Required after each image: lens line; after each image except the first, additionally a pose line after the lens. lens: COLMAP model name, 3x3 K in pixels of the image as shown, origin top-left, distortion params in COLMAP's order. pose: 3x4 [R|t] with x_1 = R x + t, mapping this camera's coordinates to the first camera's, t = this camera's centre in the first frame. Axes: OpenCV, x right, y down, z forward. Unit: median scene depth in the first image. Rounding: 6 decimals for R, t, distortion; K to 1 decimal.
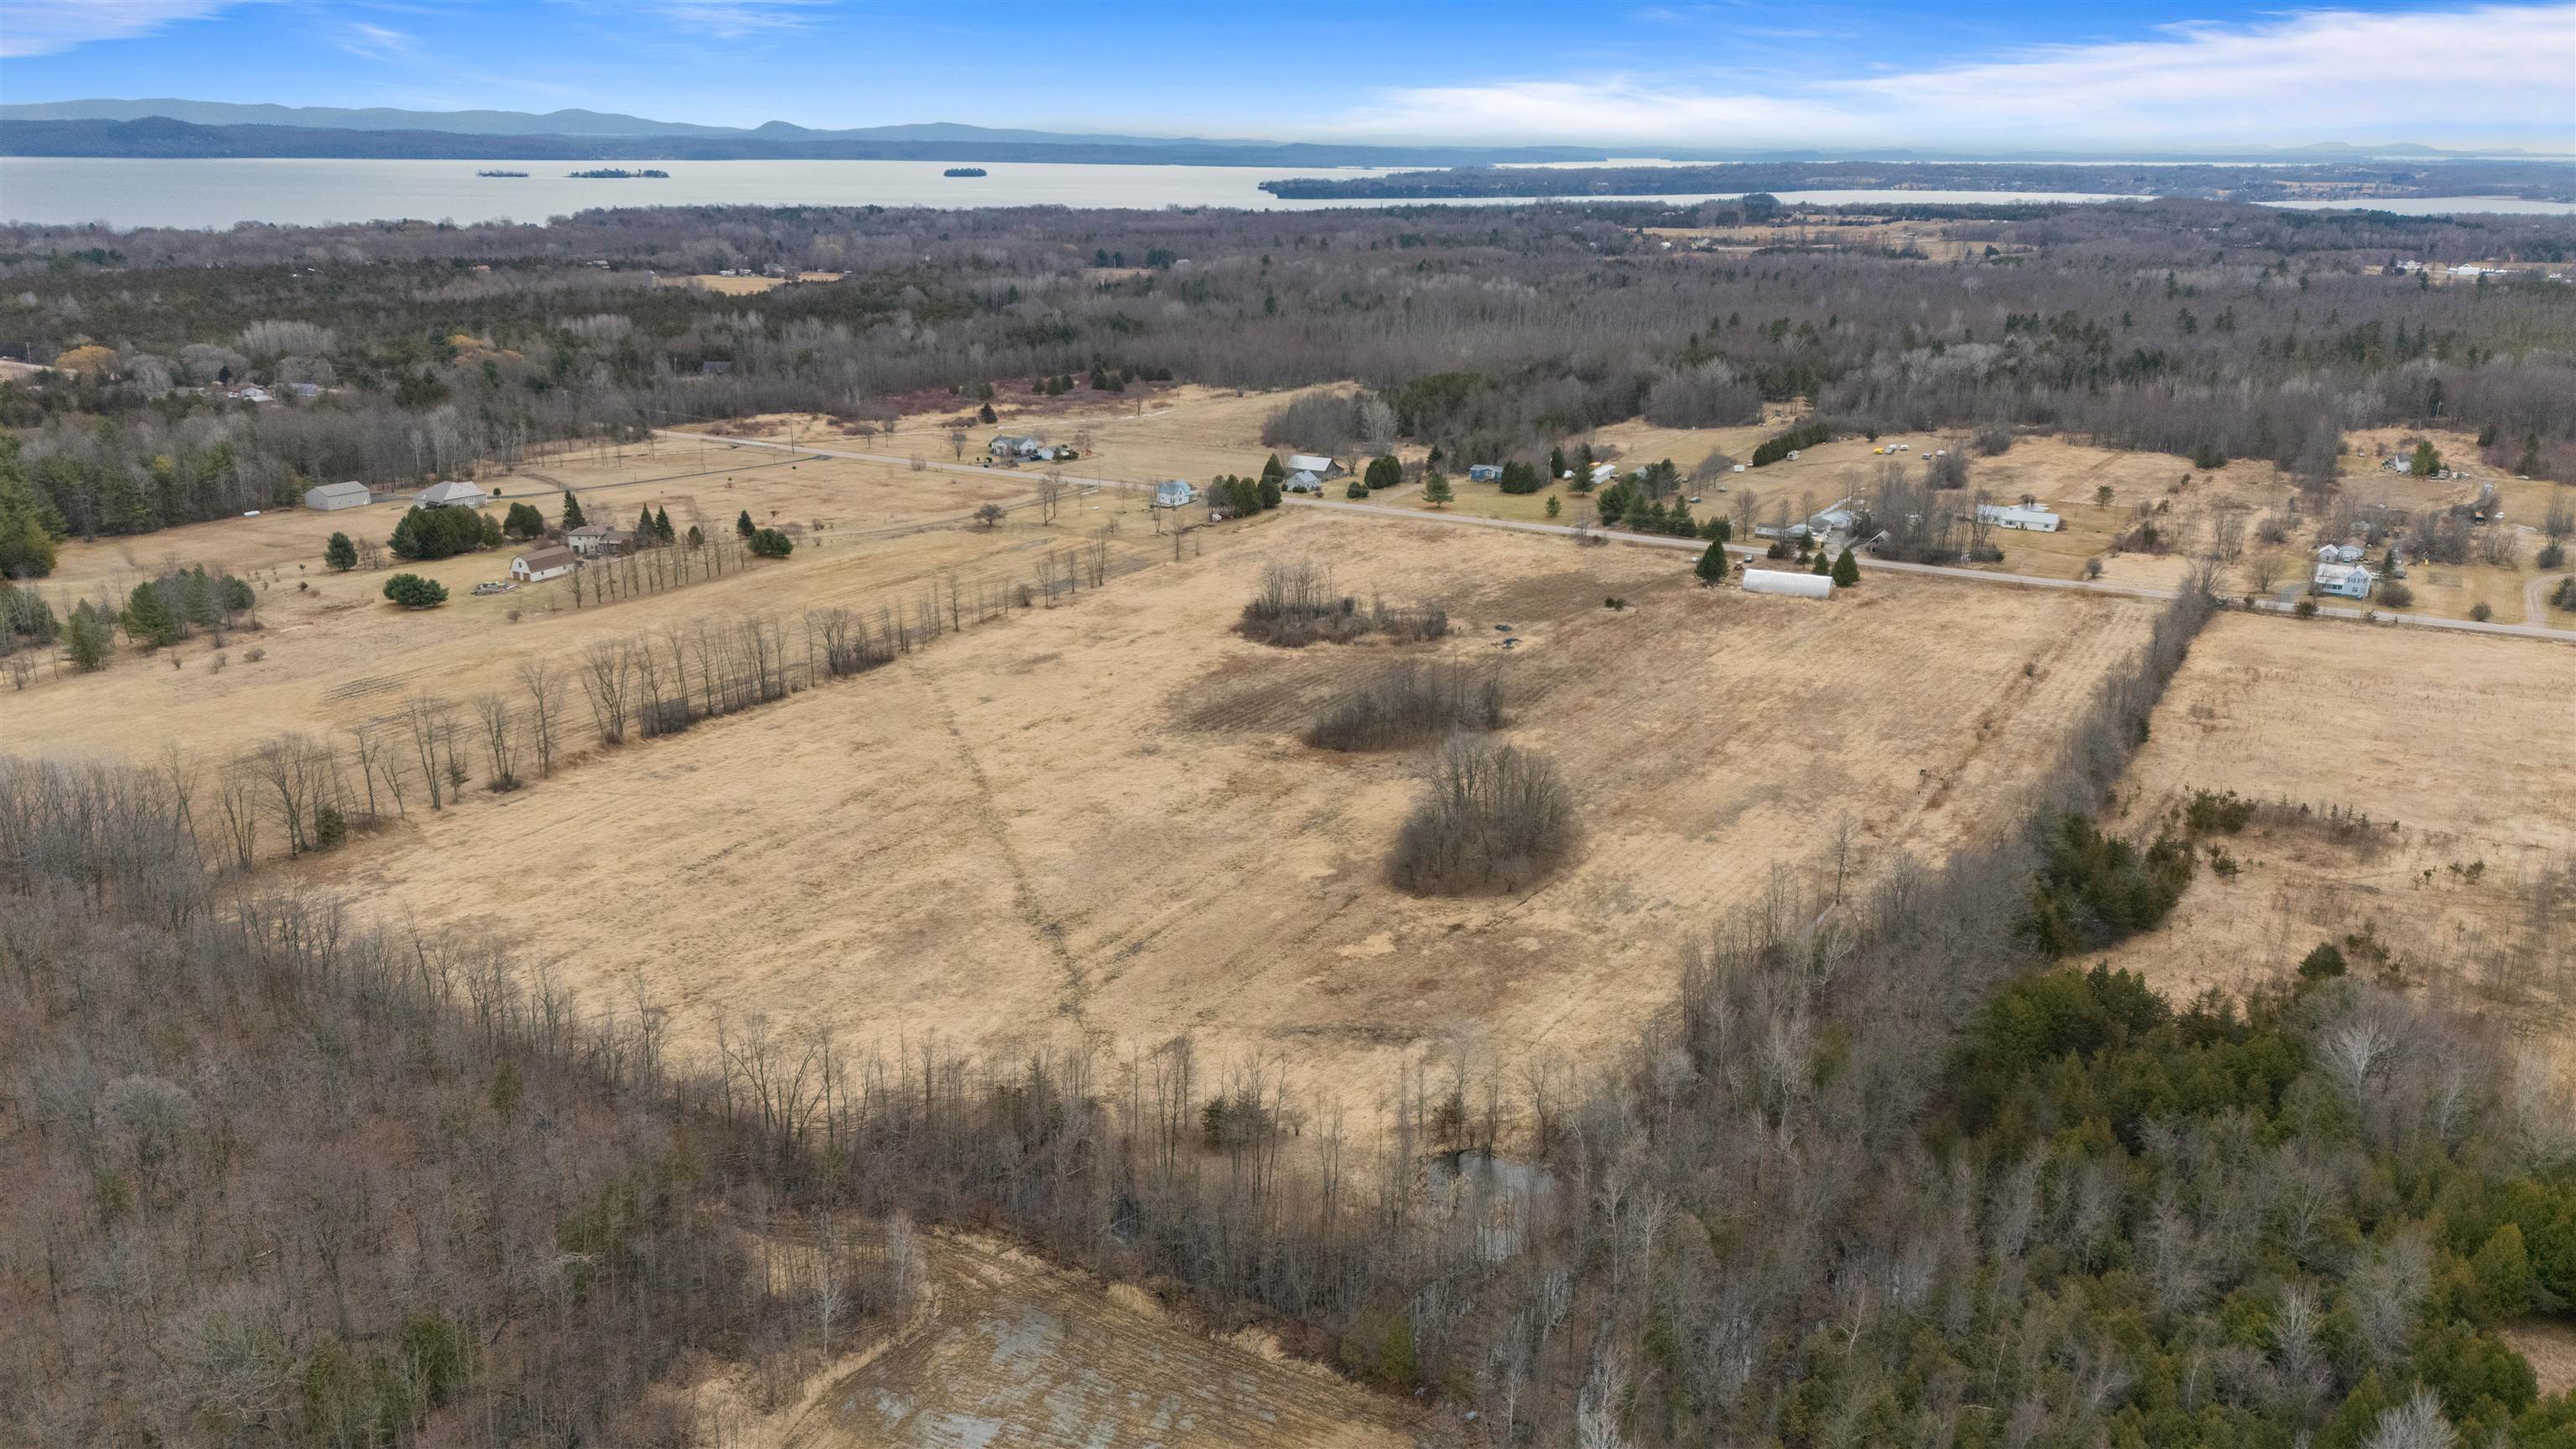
lens RADIAL K [[1886.7, 0, 1294.7], [0, 1886.7, 719.1], [0, 0, 1]] dist [0.109642, -0.169047]
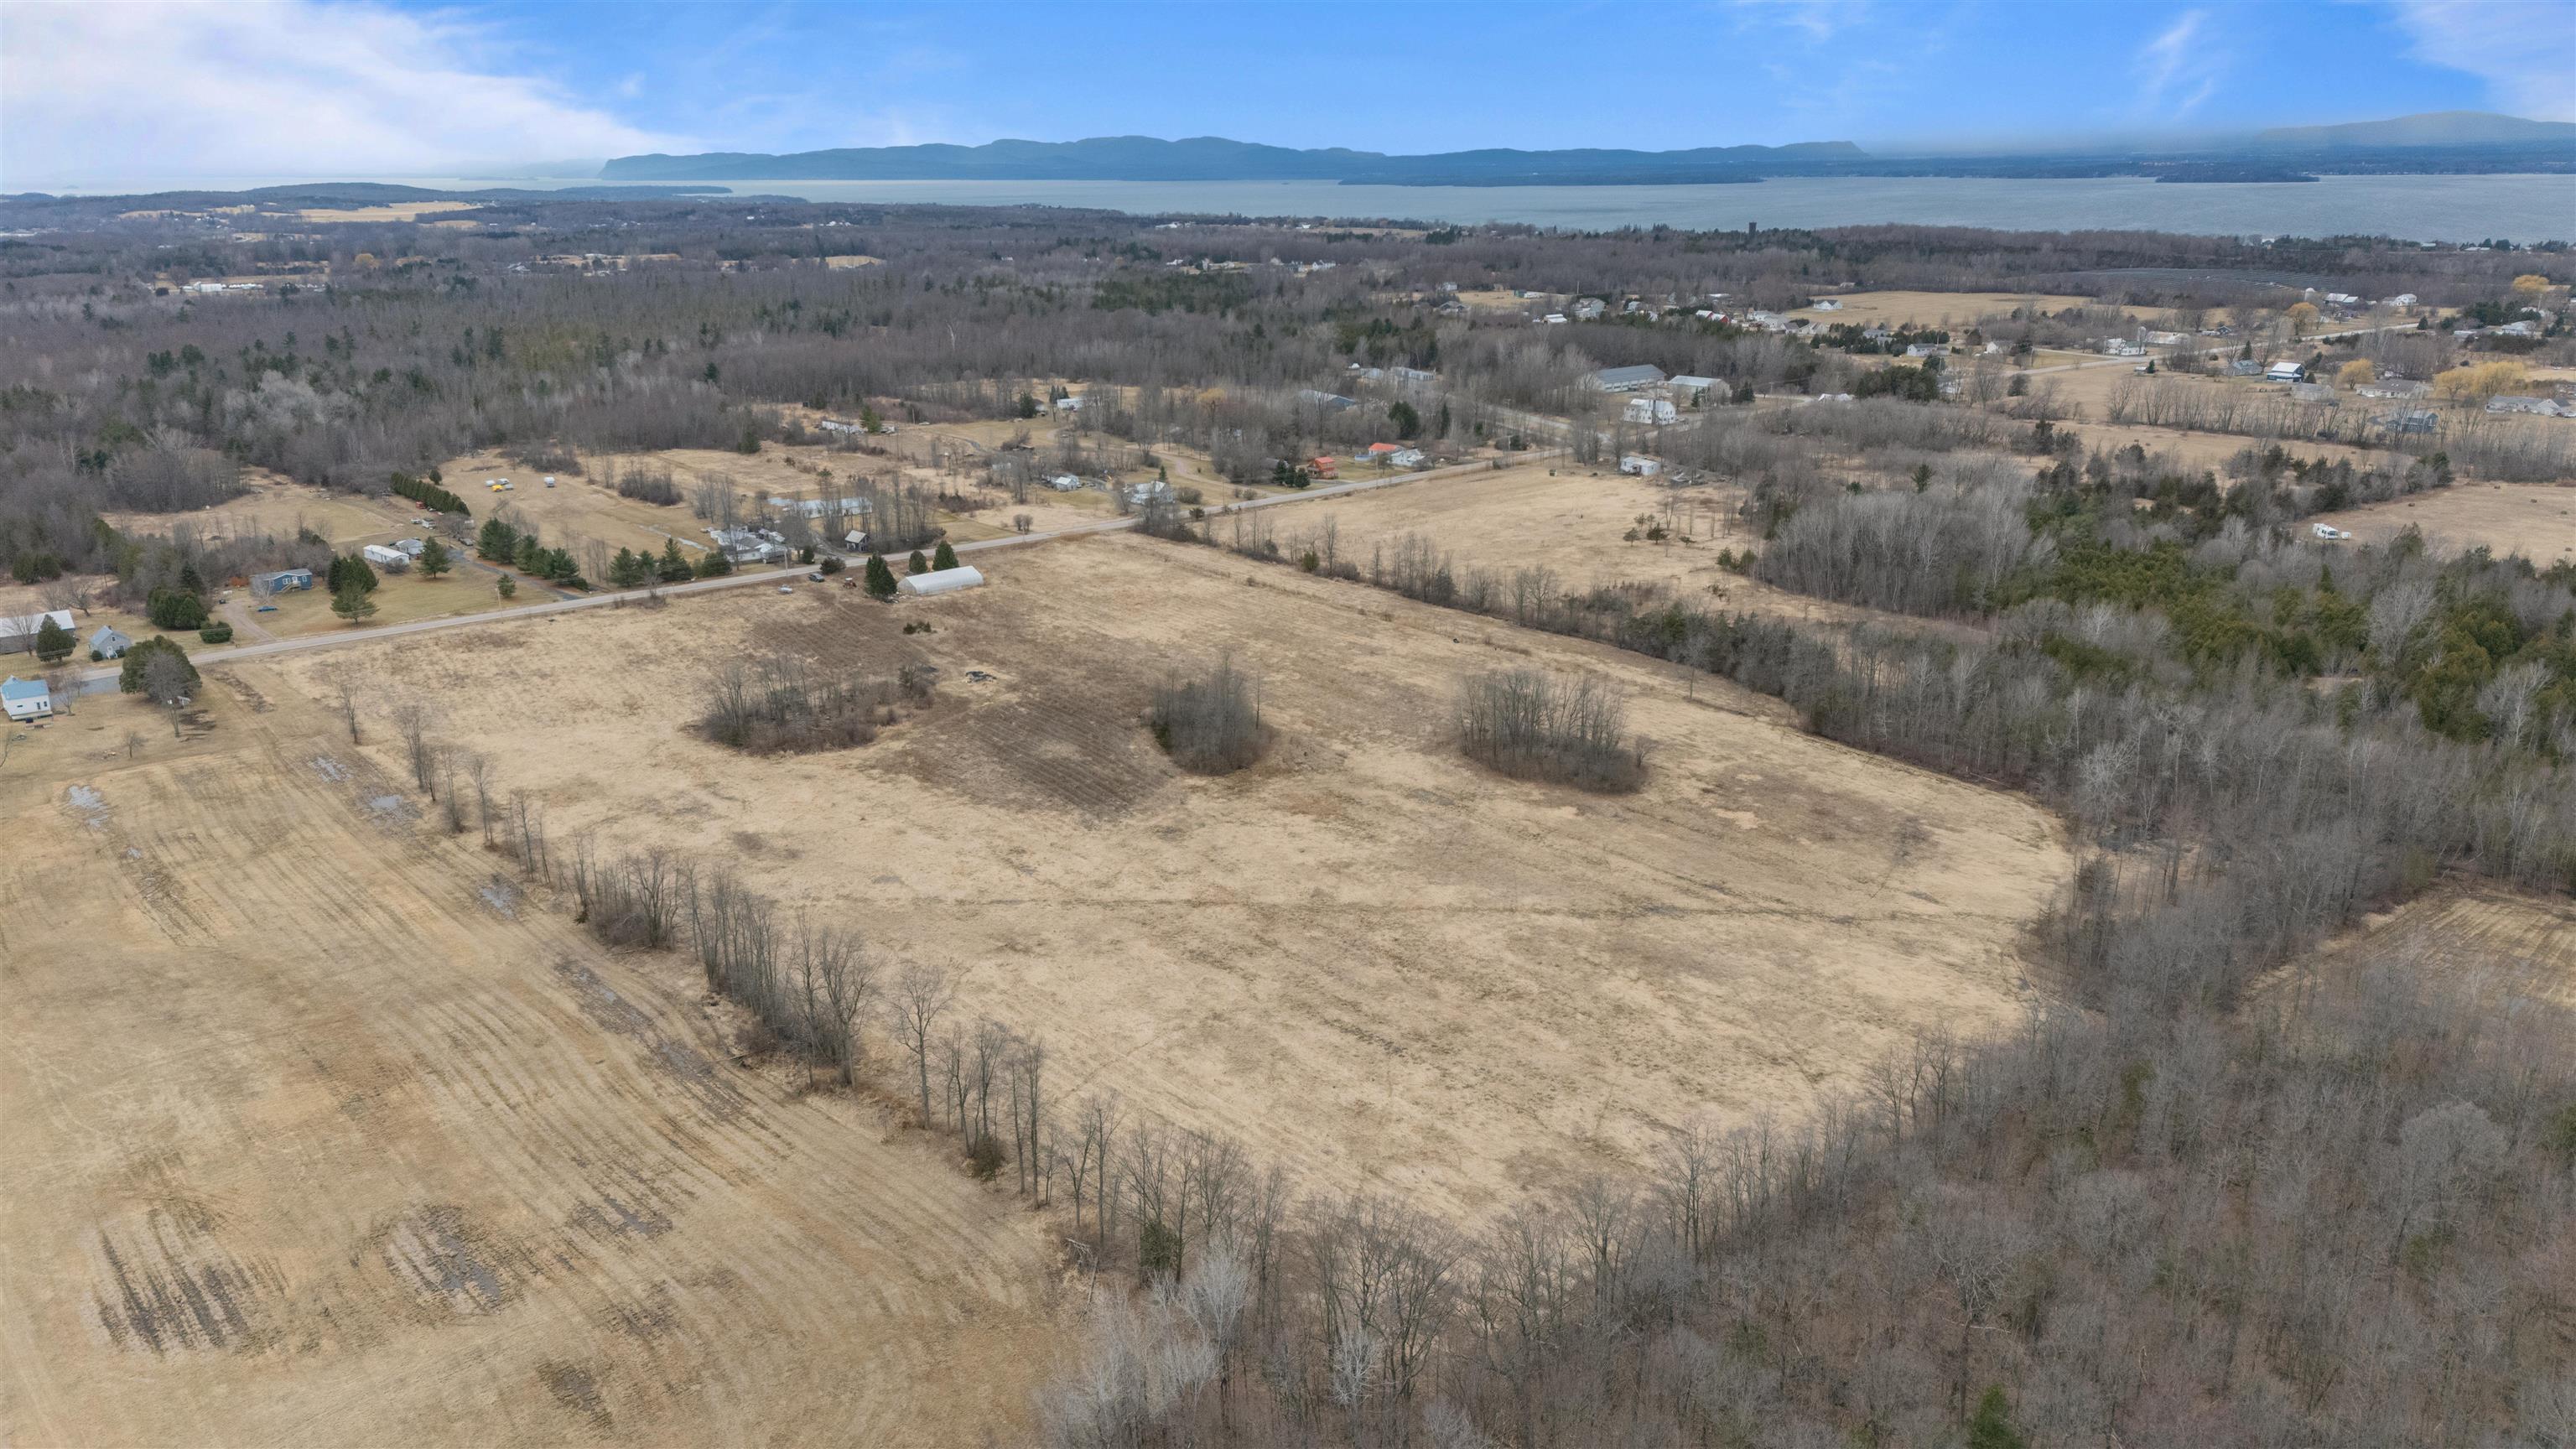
lens RADIAL K [[1888.4, 0, 1278.0], [0, 1888.4, 728.3], [0, 0, 1]] dist [0.123380, -0.167638]
pose [[0.352407, -0.278806, 0.893351, -0.863677], [0.284439, 0.941341, 0.181578, -0.180995], [-0.891573, 0.190115, 0.411039, 0.577410]]
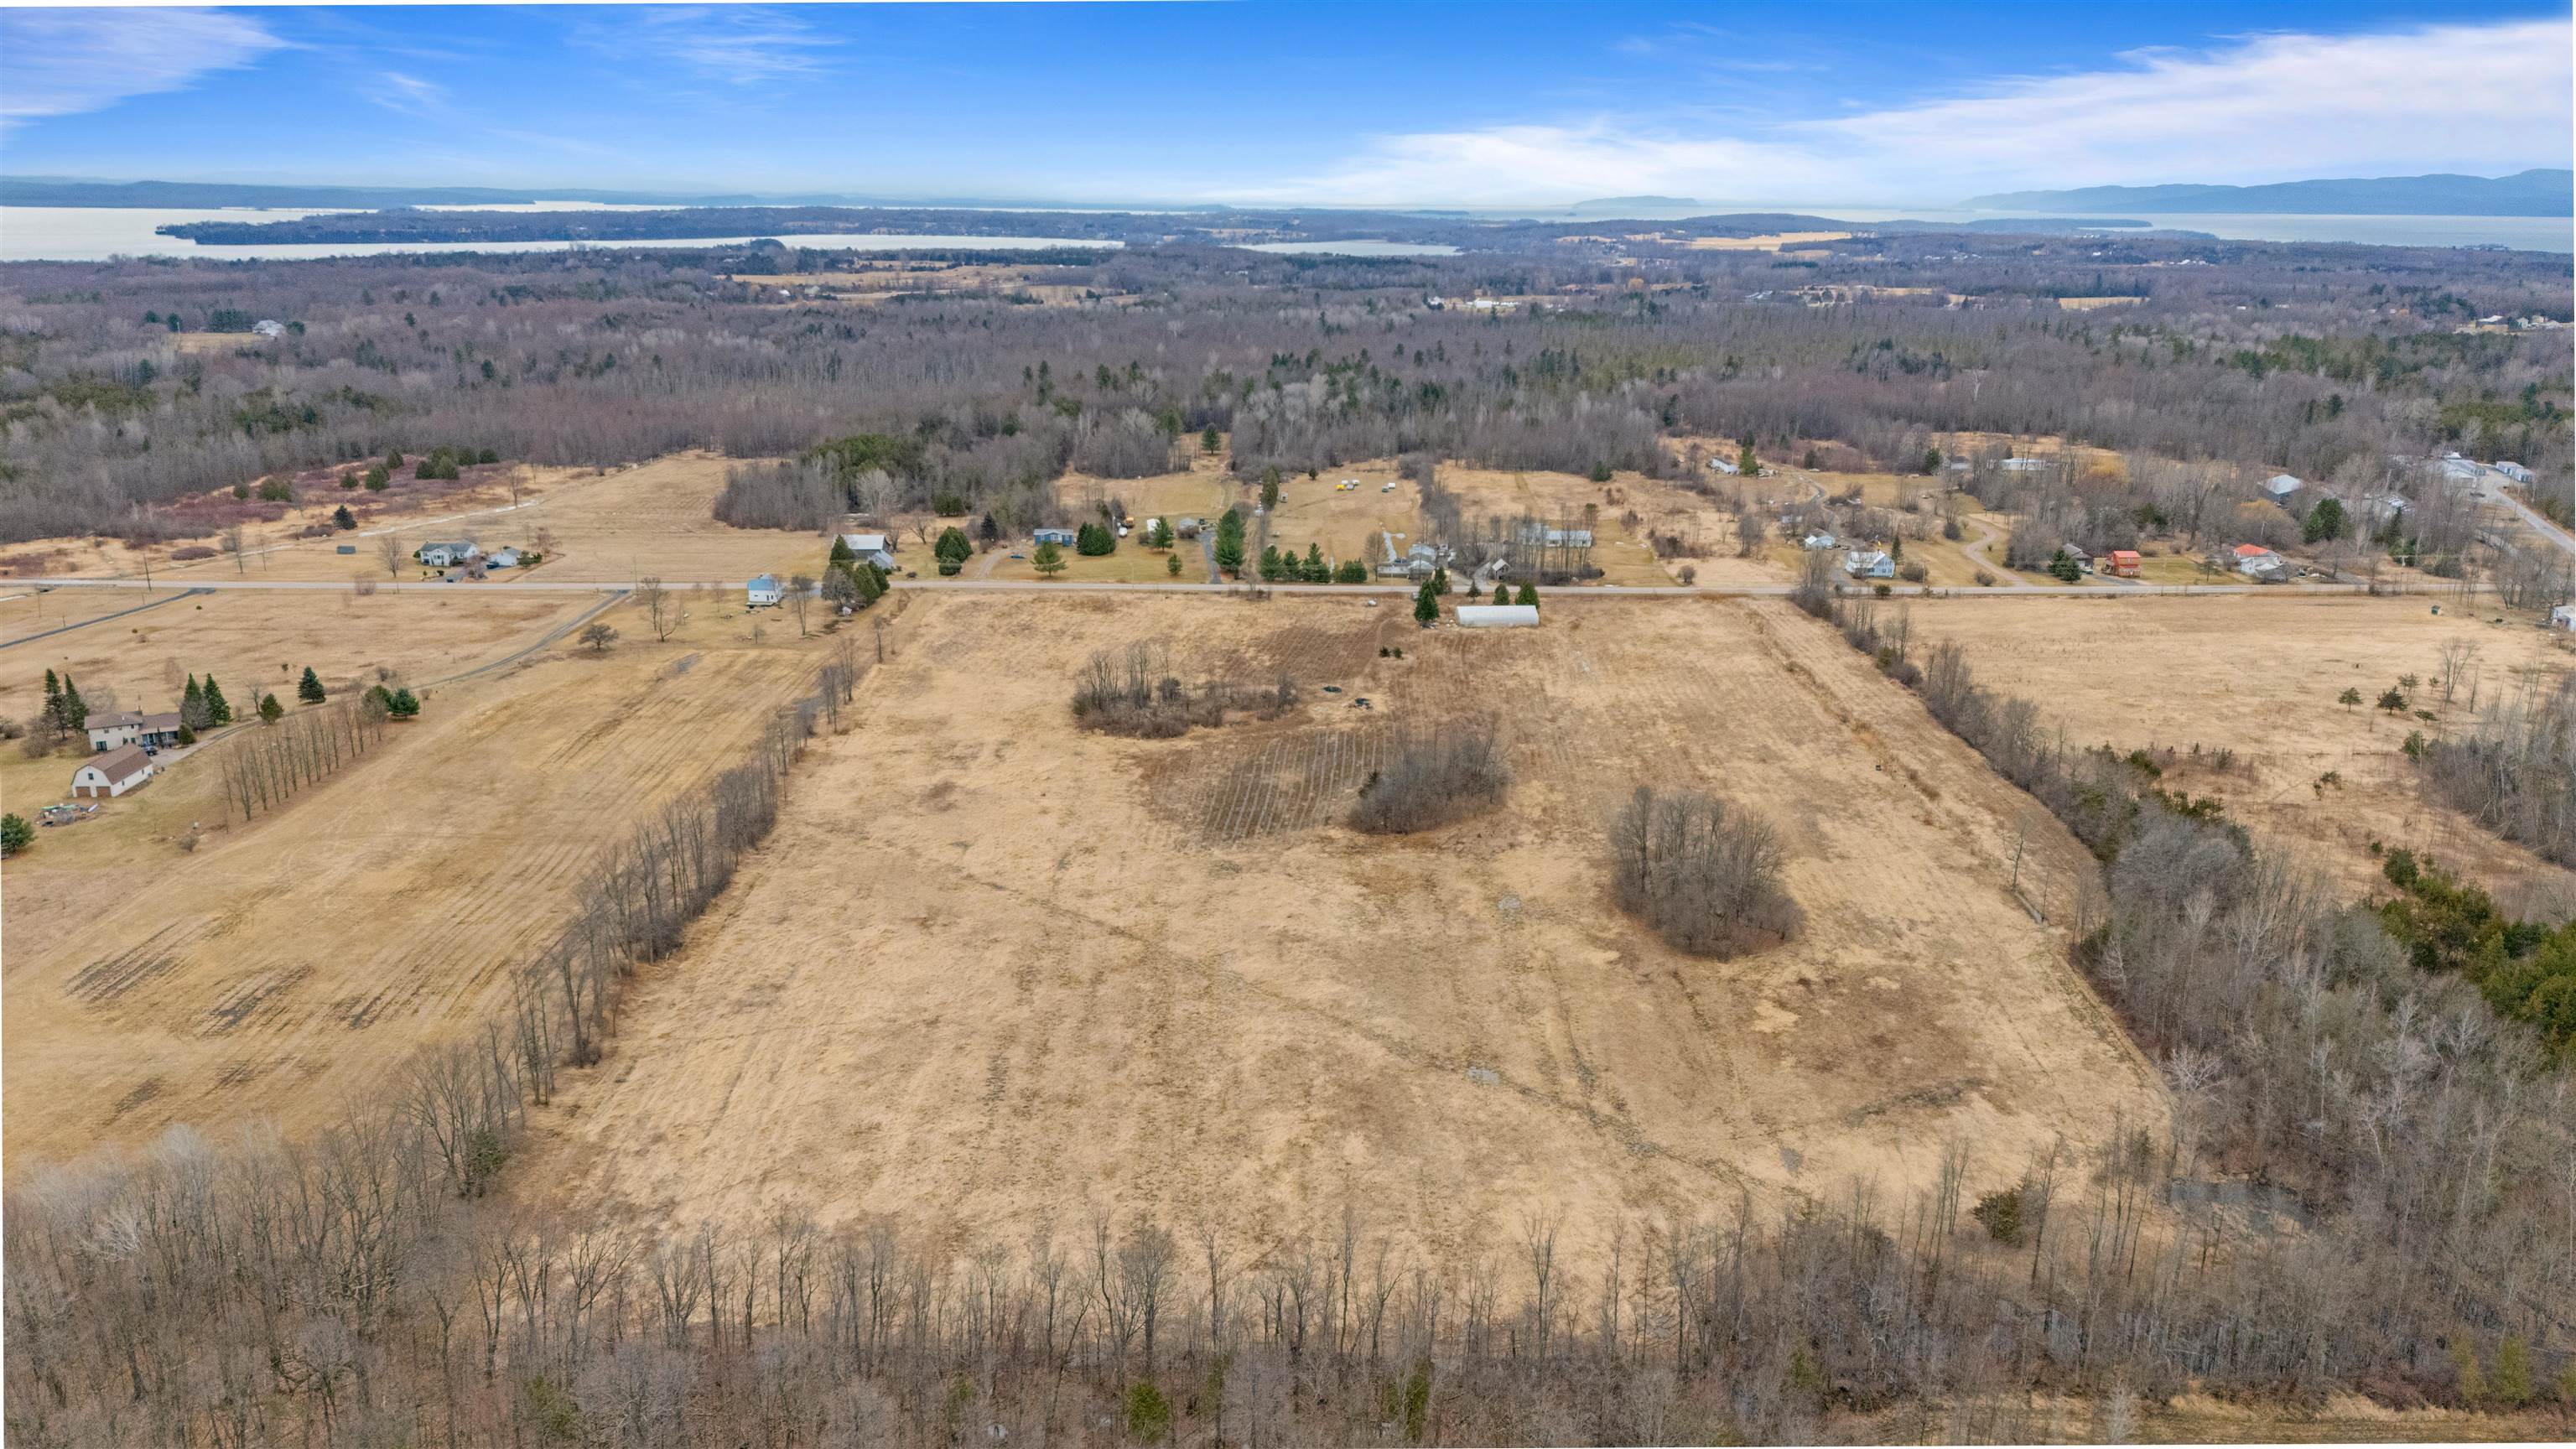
lens RADIAL K [[1888.4, 0, 1278.0], [0, 1888.4, 728.3], [0, 0, 1]] dist [0.123380, -0.167638]
pose [[0.869339, -0.135251, 0.475349, -0.485585], [0.143687, 0.989446, 0.018746, -0.064150], [-0.472867, 0.052005, 0.879598, 0.185739]]
